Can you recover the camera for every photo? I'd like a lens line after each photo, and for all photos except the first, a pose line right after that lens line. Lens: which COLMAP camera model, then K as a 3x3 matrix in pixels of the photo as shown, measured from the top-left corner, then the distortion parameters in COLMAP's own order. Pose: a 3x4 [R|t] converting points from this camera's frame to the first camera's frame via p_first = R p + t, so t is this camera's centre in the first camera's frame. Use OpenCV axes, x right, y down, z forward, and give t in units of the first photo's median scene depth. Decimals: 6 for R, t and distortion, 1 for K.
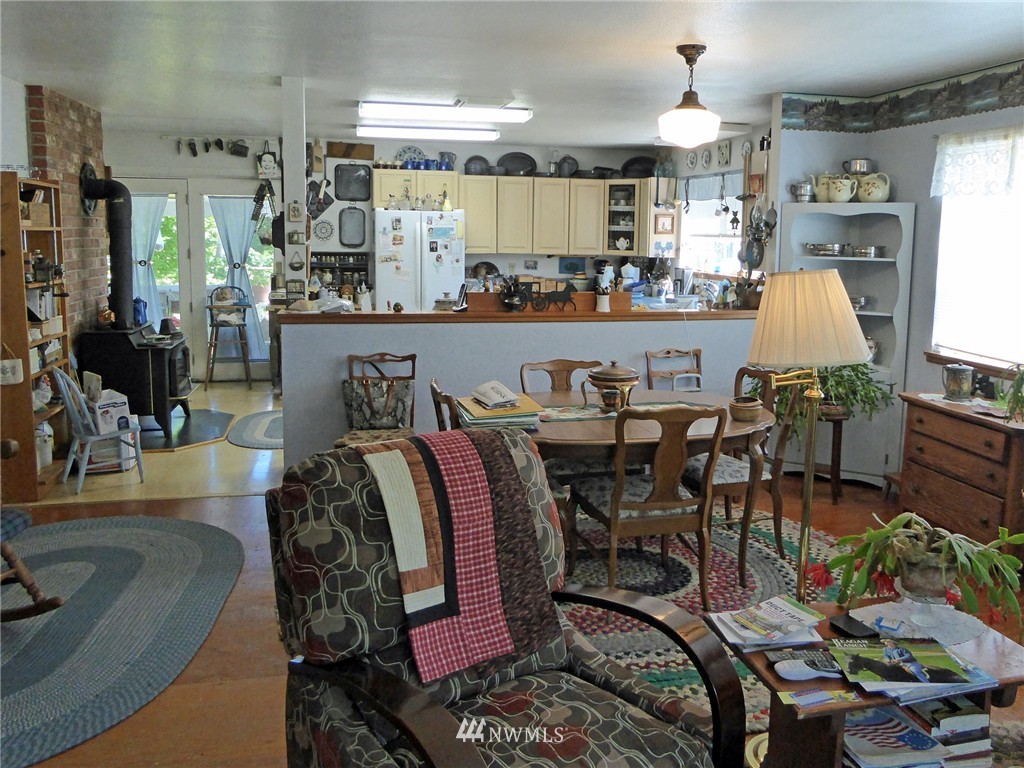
lens RADIAL K [[847.3, 0, 540.9], [0, 847.3, 333.6], [0, 0, 1]] dist [-0.050531, 0.006002]
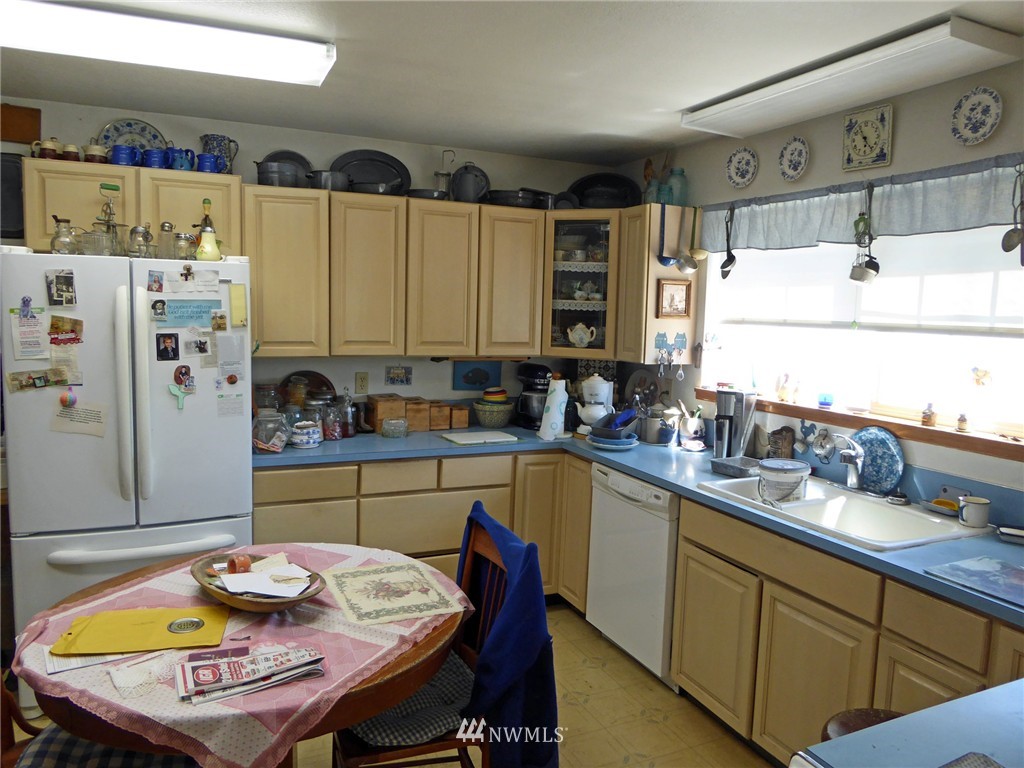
lens RADIAL K [[736.7, 0, 512.0], [0, 736.7, 384.0], [0, 0, 1]] dist [-0.031529, 0.002008]
pose [[0.981889, -0.008009, 0.189286, -0.032509], [0.010094, 0.999899, -0.010050, -0.080088], [-0.189186, 0.011778, 0.981871, 0.629182]]
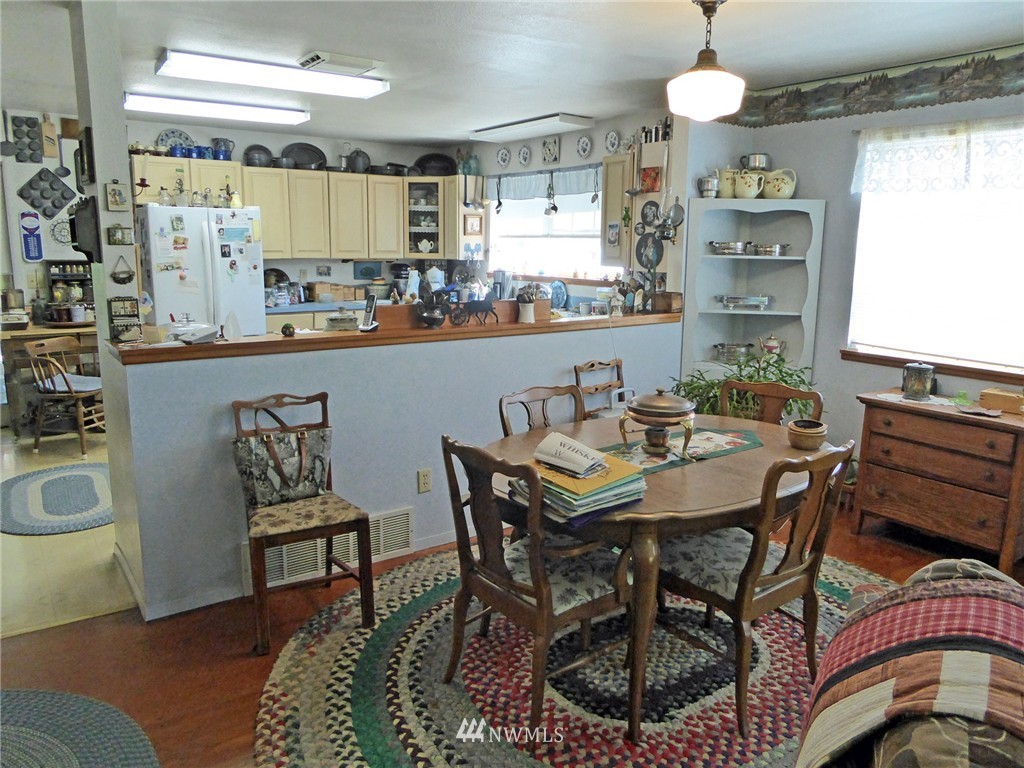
lens RADIAL K [[752.0, 0, 527.7], [0, 752.0, 385.6], [0, 0, 1]] dist [-0.065000, 0.036483]
pose [[0.918729, -0.075631, 0.387579, -0.147268], [0.047233, 0.995488, 0.082294, -0.016799], [-0.392055, -0.057300, 0.918156, 0.202417]]
